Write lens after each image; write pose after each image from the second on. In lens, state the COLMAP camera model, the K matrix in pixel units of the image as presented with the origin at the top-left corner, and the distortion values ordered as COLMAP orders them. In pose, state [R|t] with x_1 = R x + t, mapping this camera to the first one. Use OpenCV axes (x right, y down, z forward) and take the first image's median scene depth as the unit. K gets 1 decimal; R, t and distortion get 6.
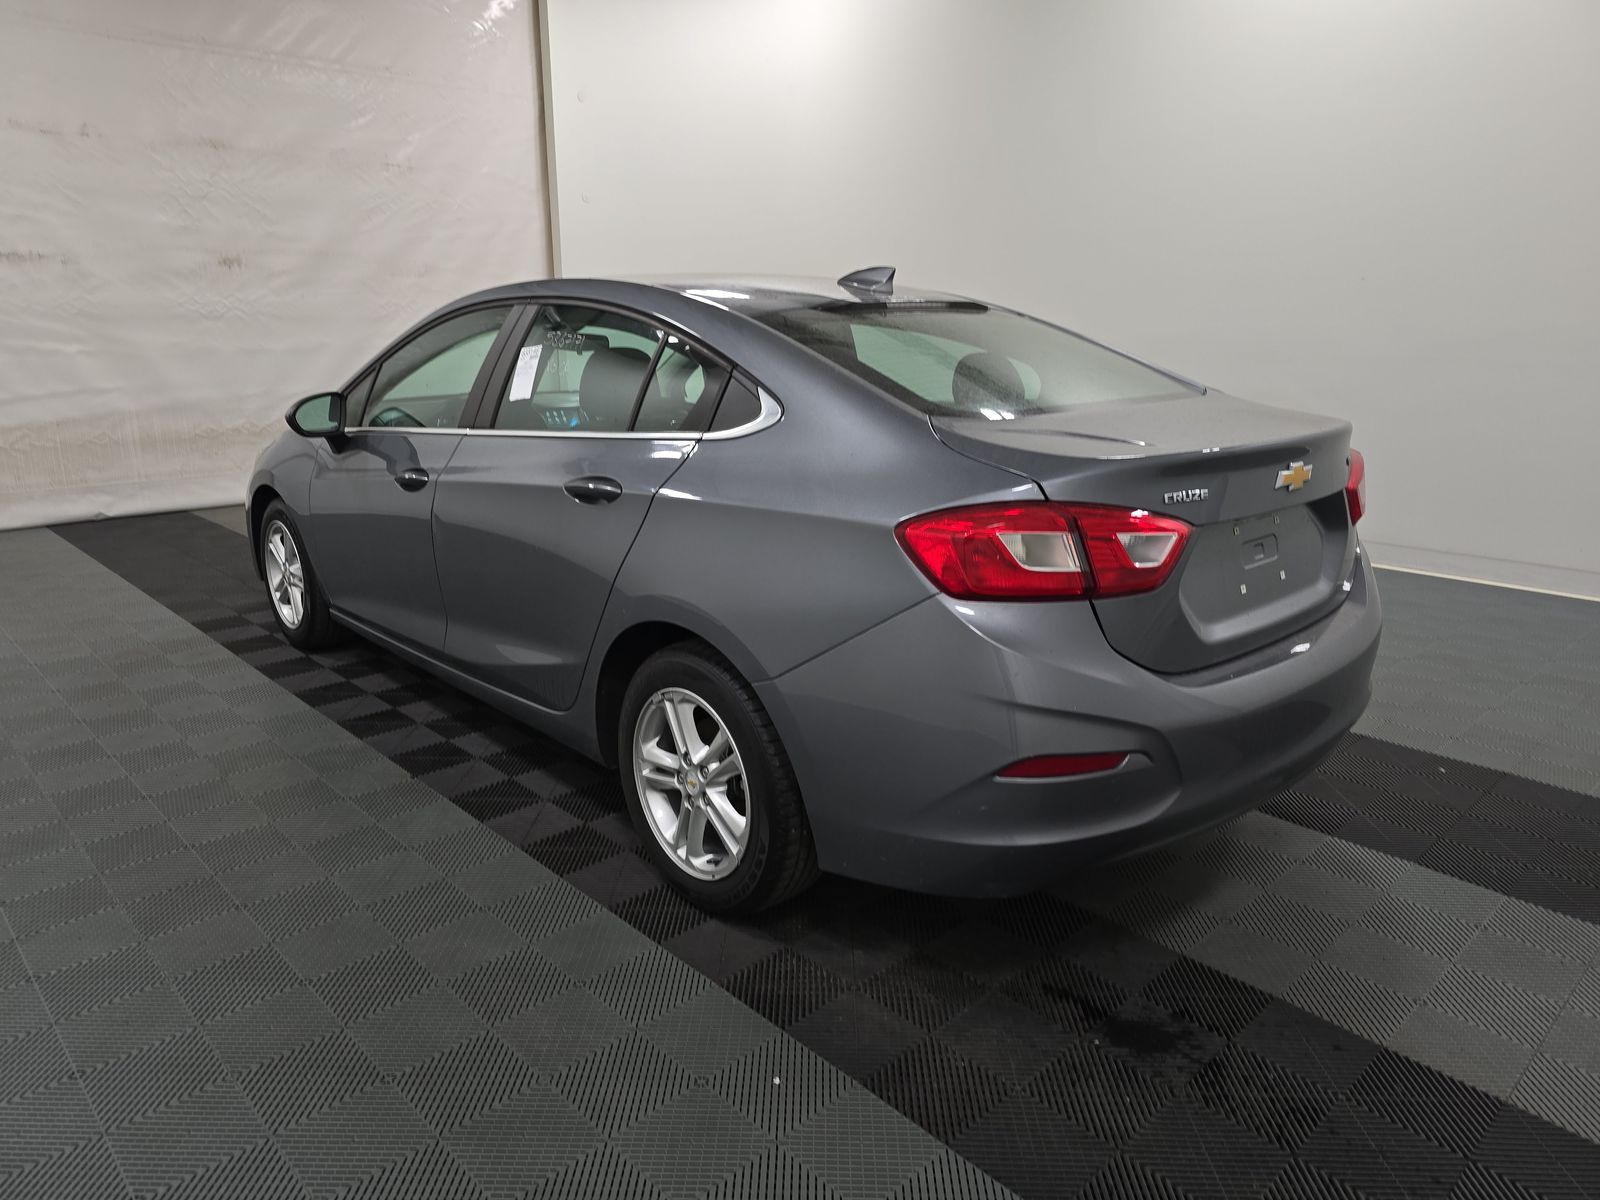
lens RADIAL K [[1071.8, 0, 800.0], [0, 1071.8, 600.0], [0, 0, 1]] dist [0.048221, -0.035798]
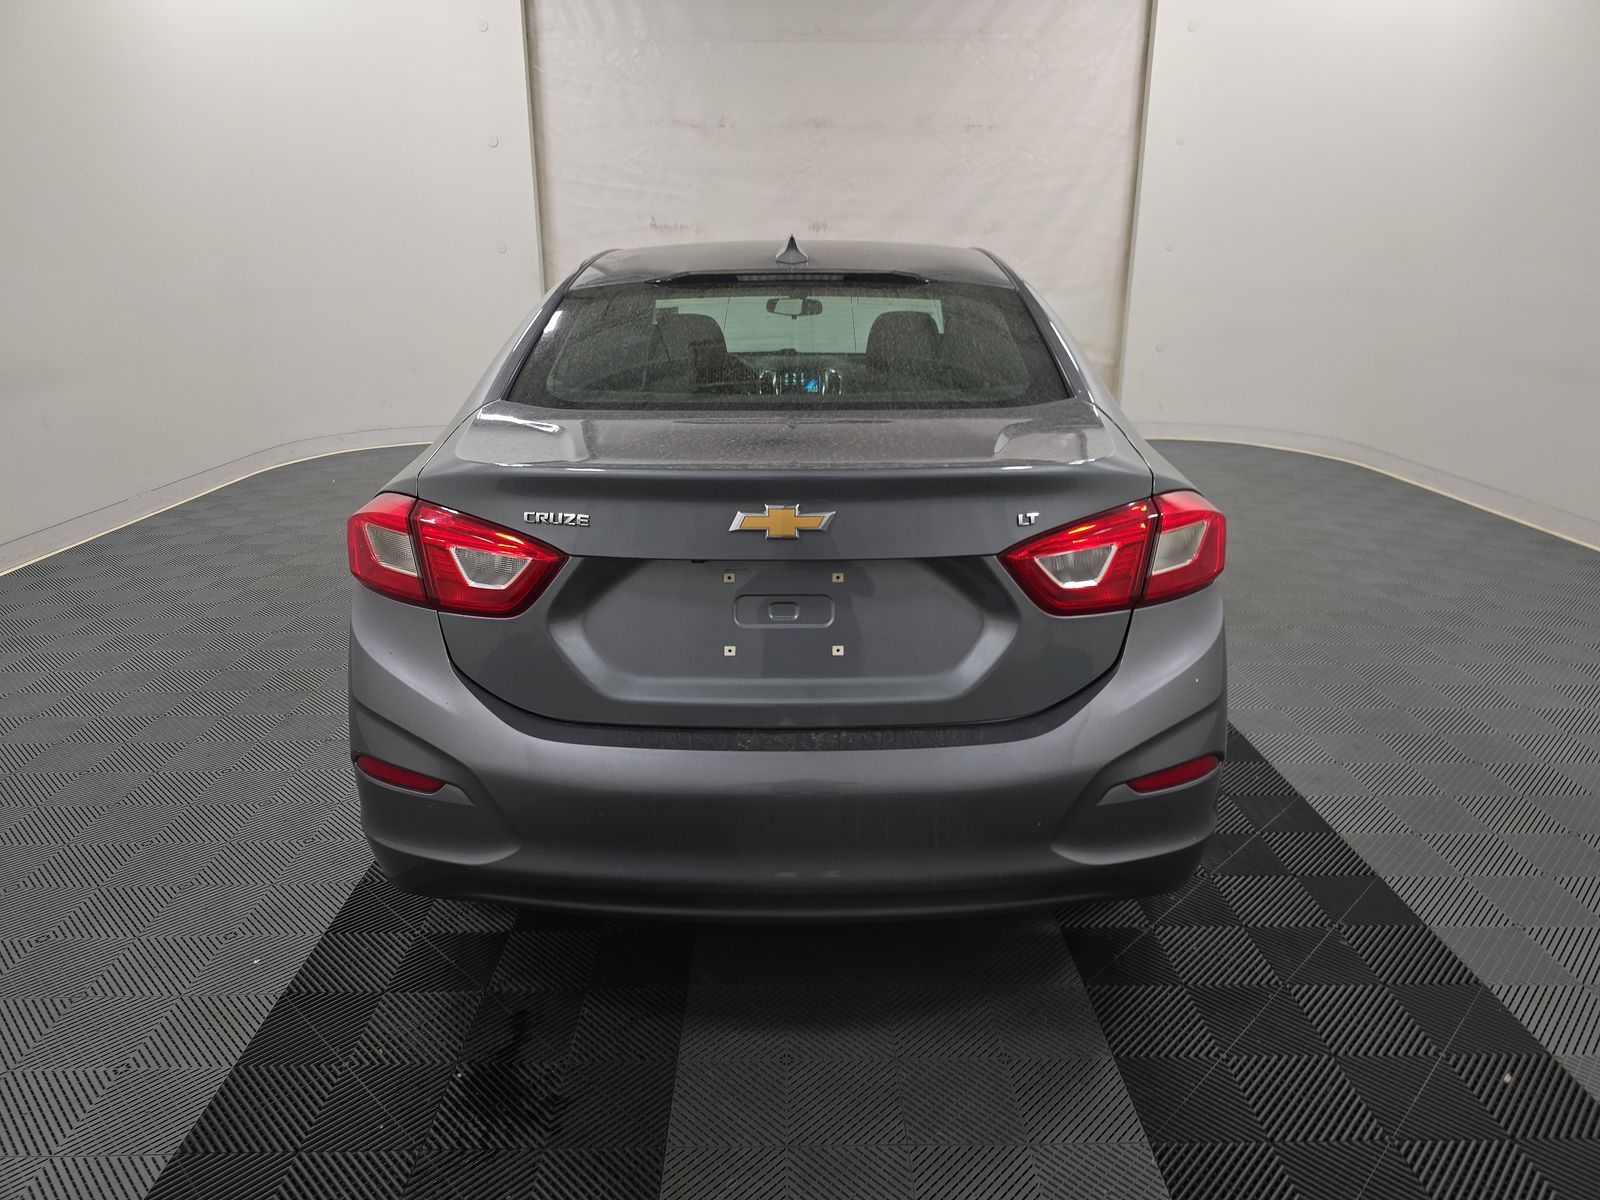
lens RADIAL K [[1071.8, 0, 800.0], [0, 1071.8, 600.0], [0, 0, 1]] dist [0.048221, -0.035798]
pose [[0.736220, 0.201288, -0.646114, 0.295102], [-0.172145, 0.979039, 0.108854, -0.044037], [0.654482, 0.031085, 0.755438, 0.133833]]
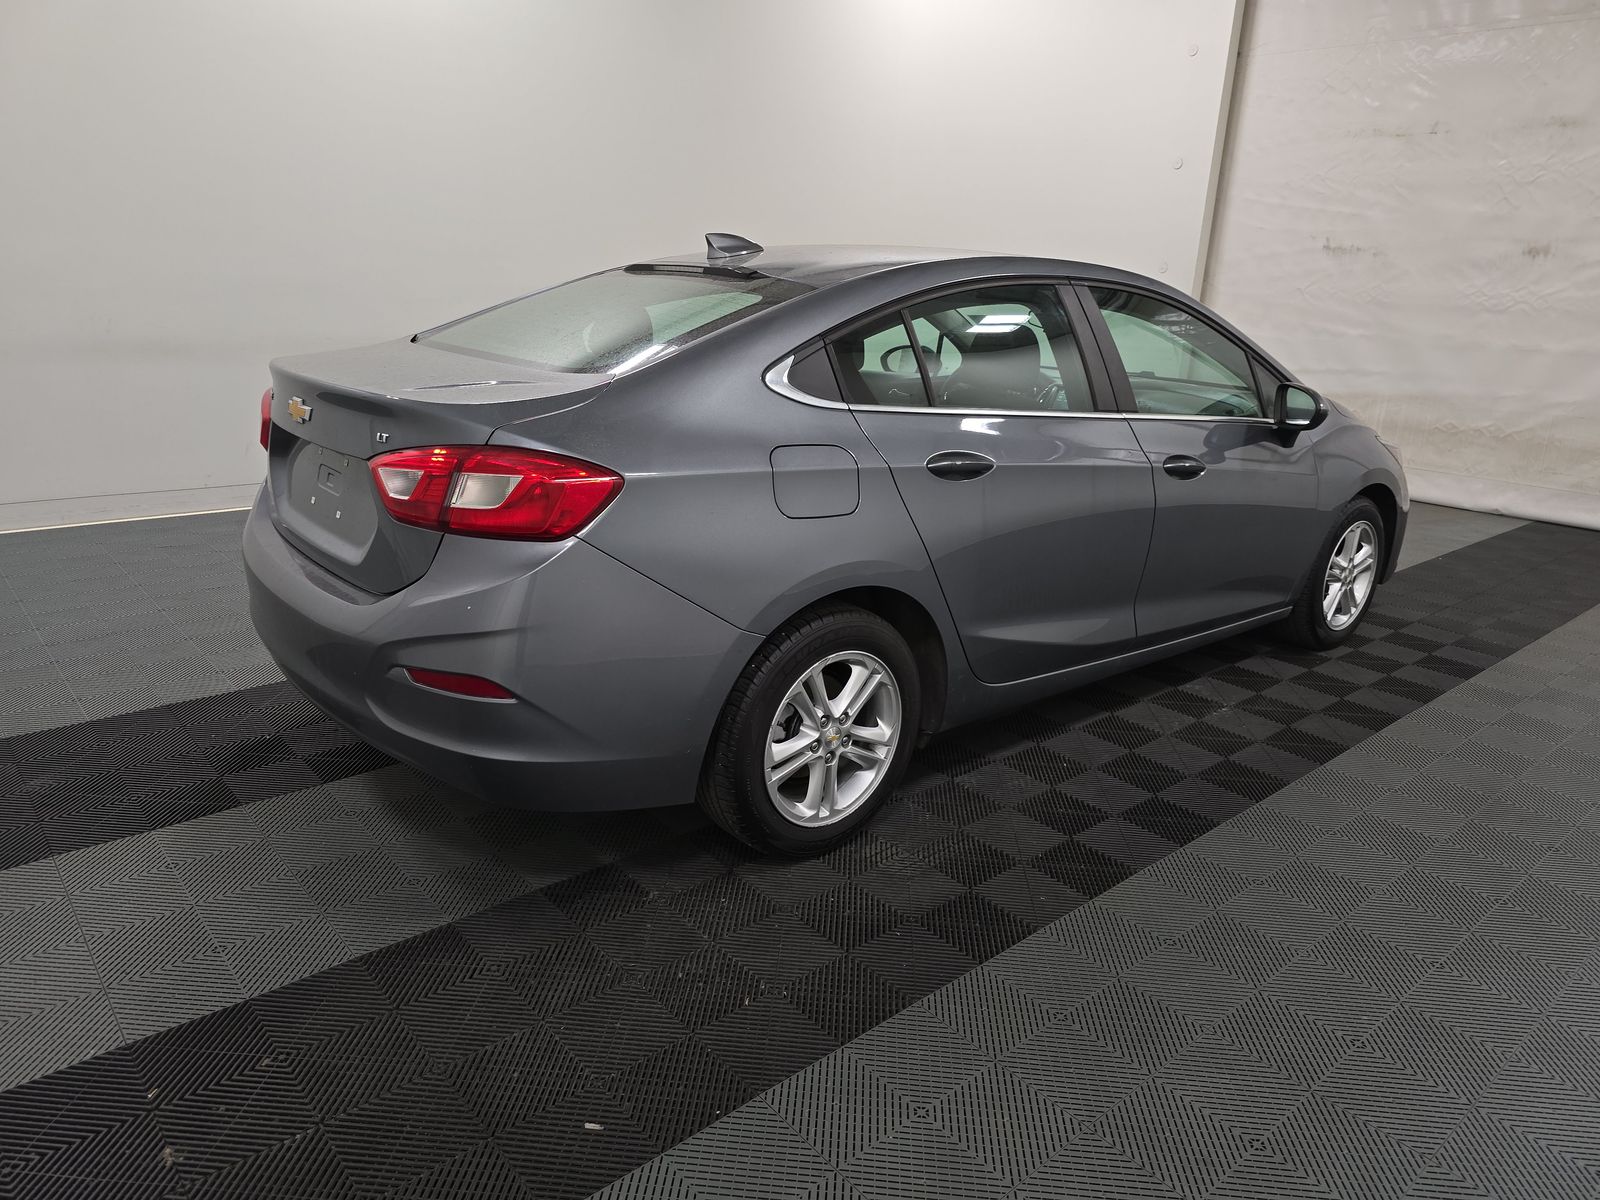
lens RADIAL K [[1071.8, 0, 800.0], [0, 1071.8, 600.0], [0, 0, 1]] dist [0.048221, -0.035798]
pose [[-0.047232, 0.292160, -0.955202, 0.482624], [-0.300817, 0.907715, 0.292510, -0.130522], [0.952511, 0.301157, 0.045013, 0.470530]]
